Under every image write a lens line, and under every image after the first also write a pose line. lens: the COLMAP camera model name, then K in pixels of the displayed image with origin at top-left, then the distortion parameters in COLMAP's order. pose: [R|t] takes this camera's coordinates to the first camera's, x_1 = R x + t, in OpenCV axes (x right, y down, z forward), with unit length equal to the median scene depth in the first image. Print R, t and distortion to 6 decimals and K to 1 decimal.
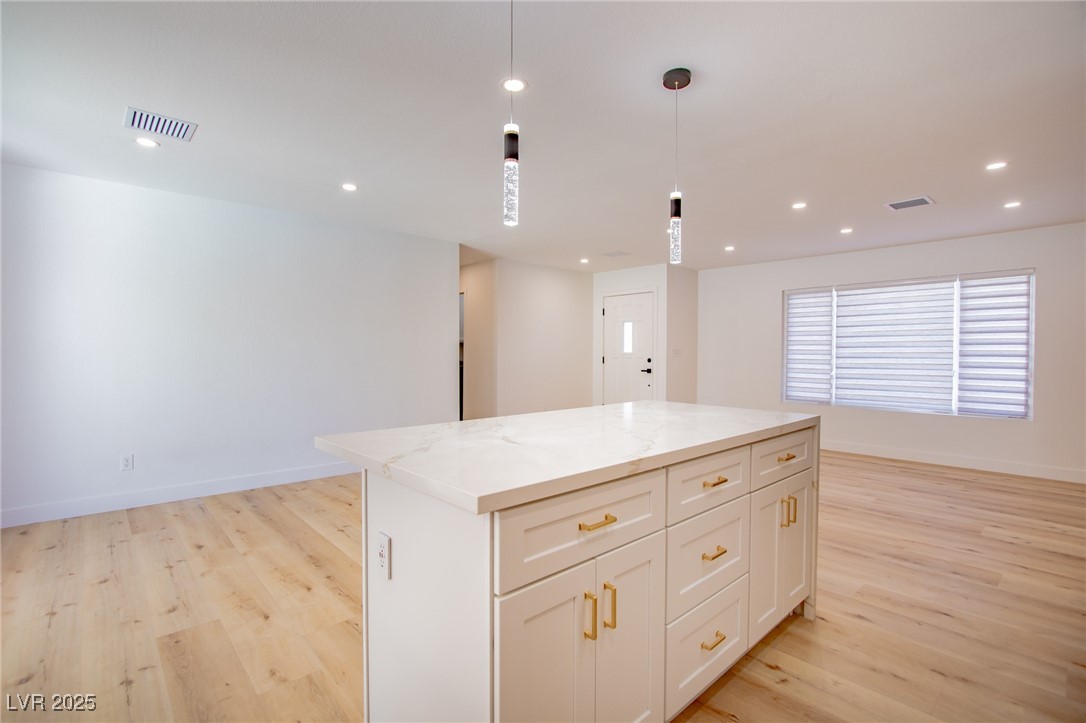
lens RADIAL K [[499.6, 0, 538.9], [0, 499.6, 356.6], [0, 0, 1]] dist [-0.015599, 0.002391]
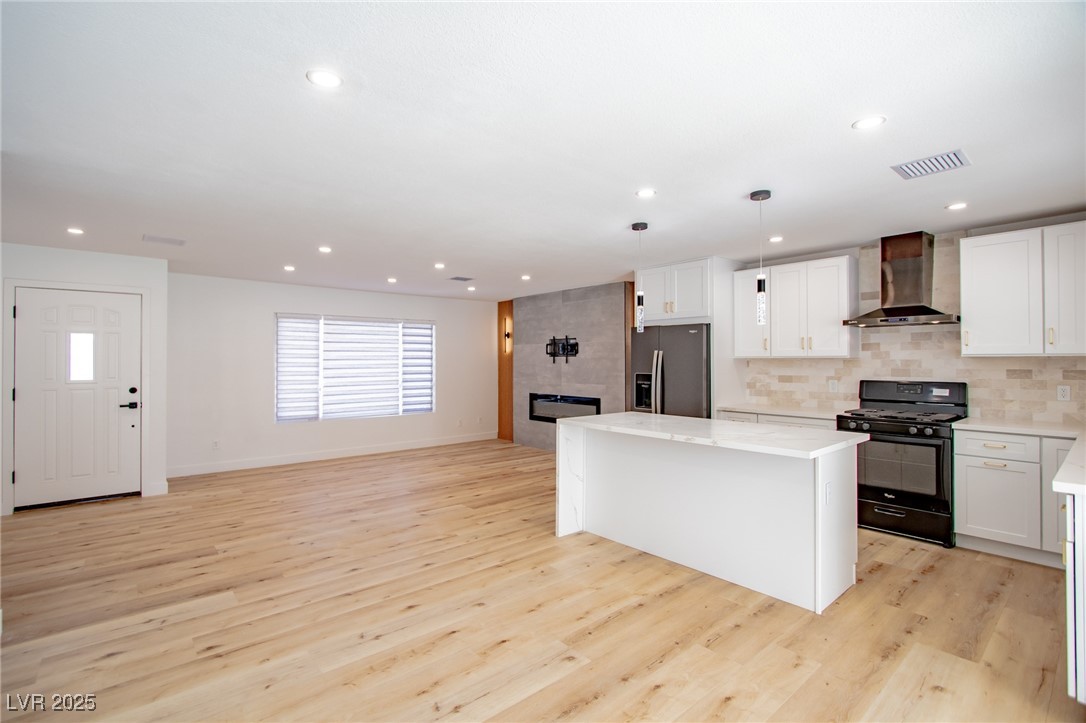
lens RADIAL K [[499.6, 0, 532.3], [0, 499.6, 357.4], [0, 0, 1]] dist [-0.015599, 0.002391]
pose [[0.034870, 0.004583, 0.999381, -0.595378], [0.011374, 0.999923, -0.004983, -0.038065], [-0.999327, 0.011541, 0.034816, 0.535982]]
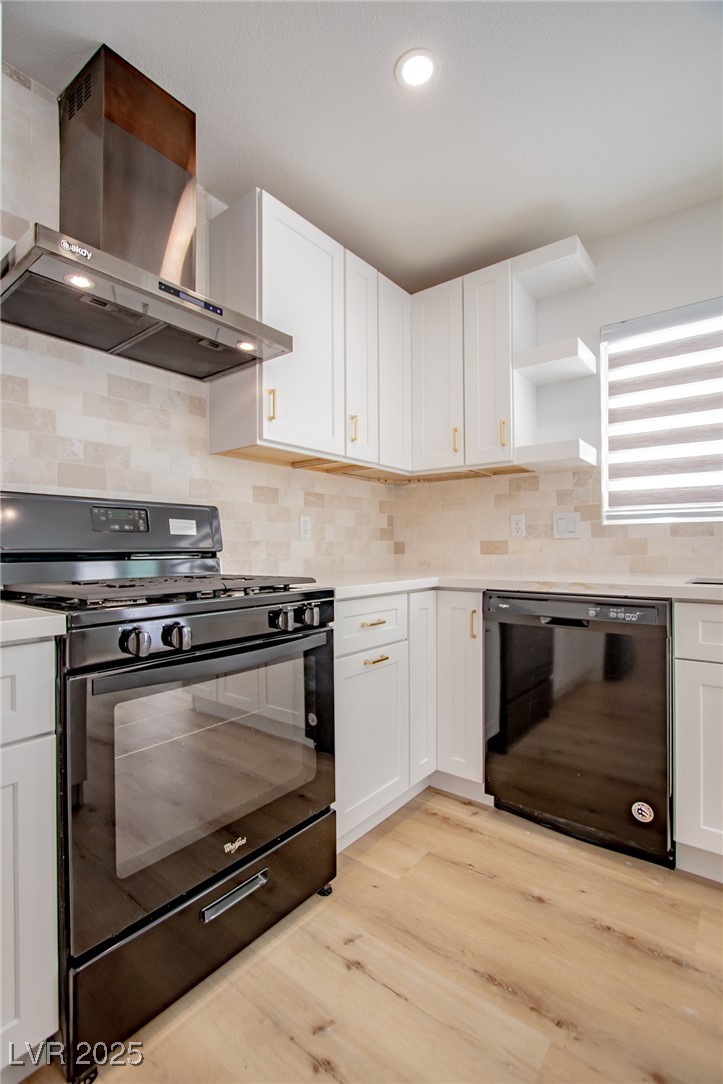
lens RADIAL K [[498.6, 0, 349.1], [0, 498.6, 544.8], [0, 0, 1]] dist [-0.015599, 0.002391]
pose [[-0.987582, 0.000191, -0.157106, 0.114267], [-0.000325, 0.999995, 0.003260, 0.027604], [0.157106, 0.003270, -0.987576, 0.279255]]
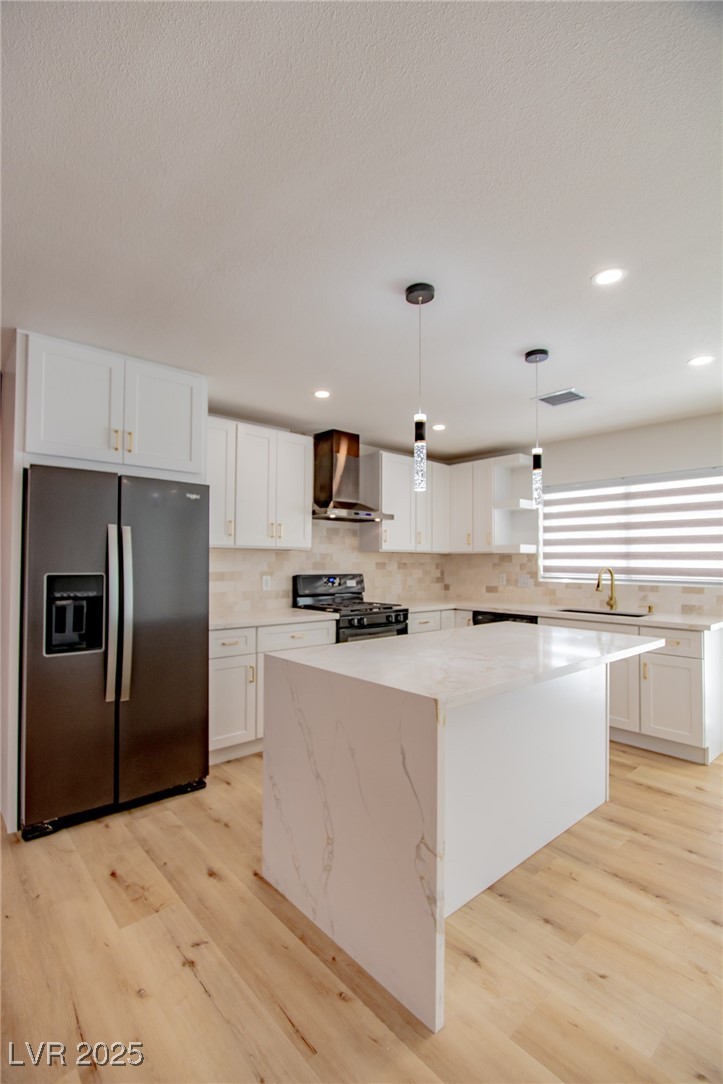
lens RADIAL K [[498.6, 0, 345.1], [0, 498.6, 553.4], [0, 0, 1]] dist [-0.015599, 0.002391]
pose [[-0.999483, -0.009598, 0.030689, 0.154015], [-0.009839, 0.999922, -0.007734, -0.025556], [-0.030613, -0.008032, -0.999499, 0.779740]]
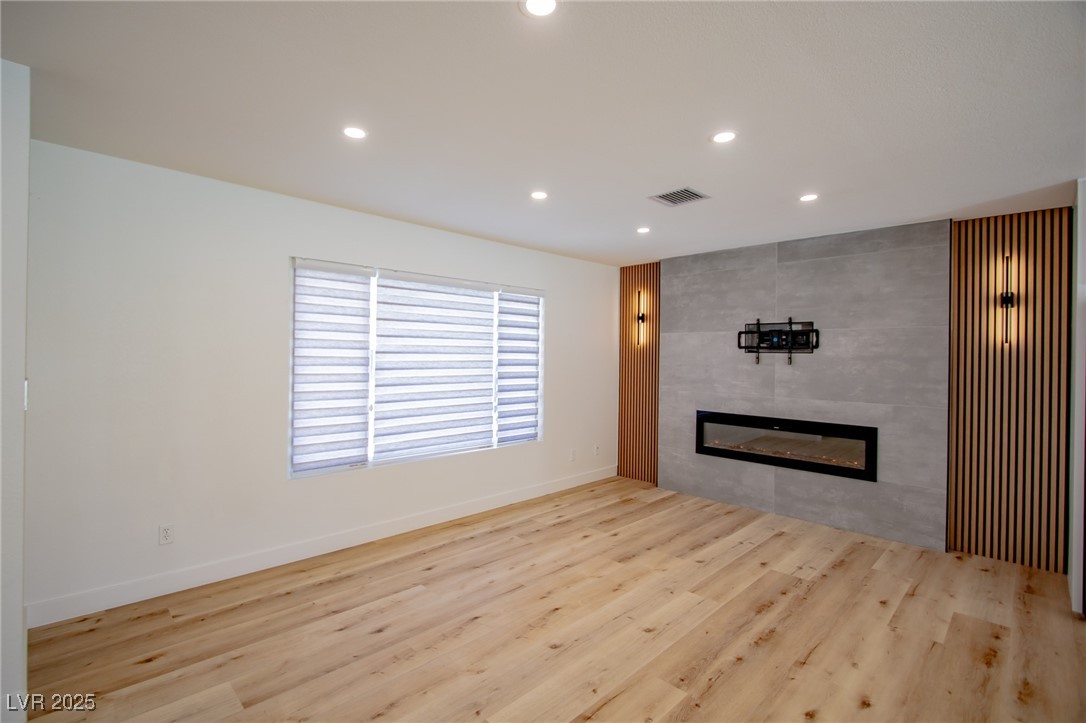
lens RADIAL K [[499.6, 0, 529.3], [0, 499.6, 353.9], [0, 0, 1]] dist [-0.015599, 0.002391]
pose [[-0.036305, -0.001901, 0.999339, -0.023491], [-0.004098, 0.999990, 0.001754, -0.044303], [-0.999332, -0.004032, -0.036313, 0.934276]]
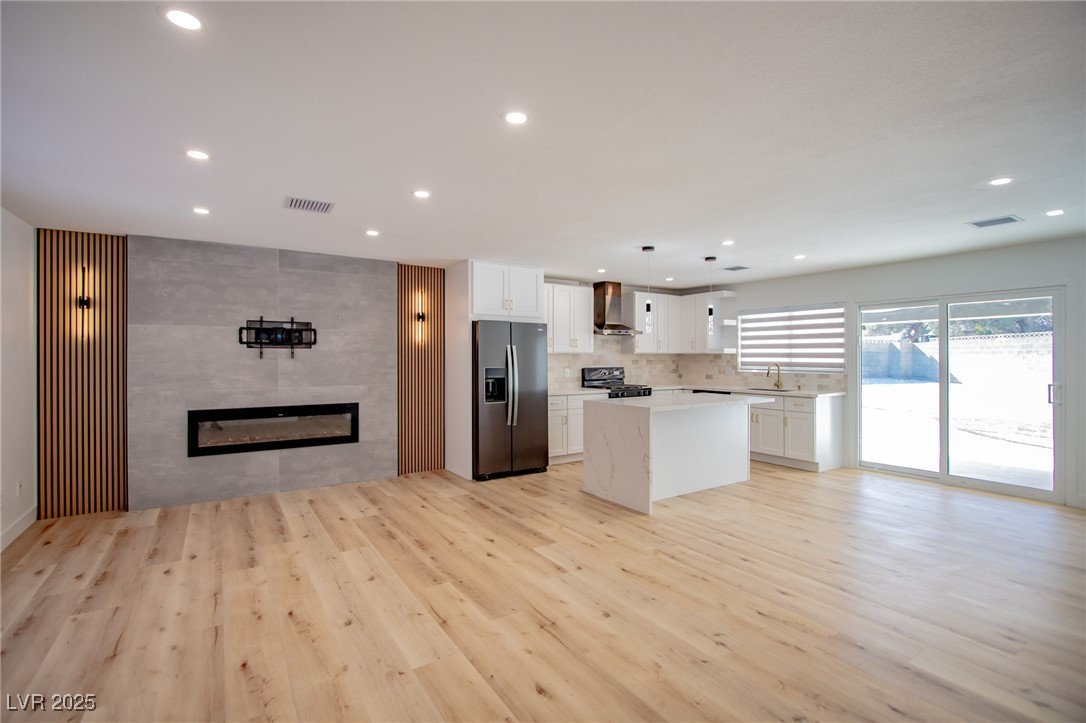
lens RADIAL K [[499.6, 0, 537.8], [0, 499.6, 357.0], [0, 0, 1]] dist [-0.015599, 0.002391]
pose [[-0.986945, -0.003502, 0.161019, 0.161564], [-0.001587, 0.999927, 0.012019, -0.041678], [-0.161049, 0.011607, -0.986878, 1.320282]]
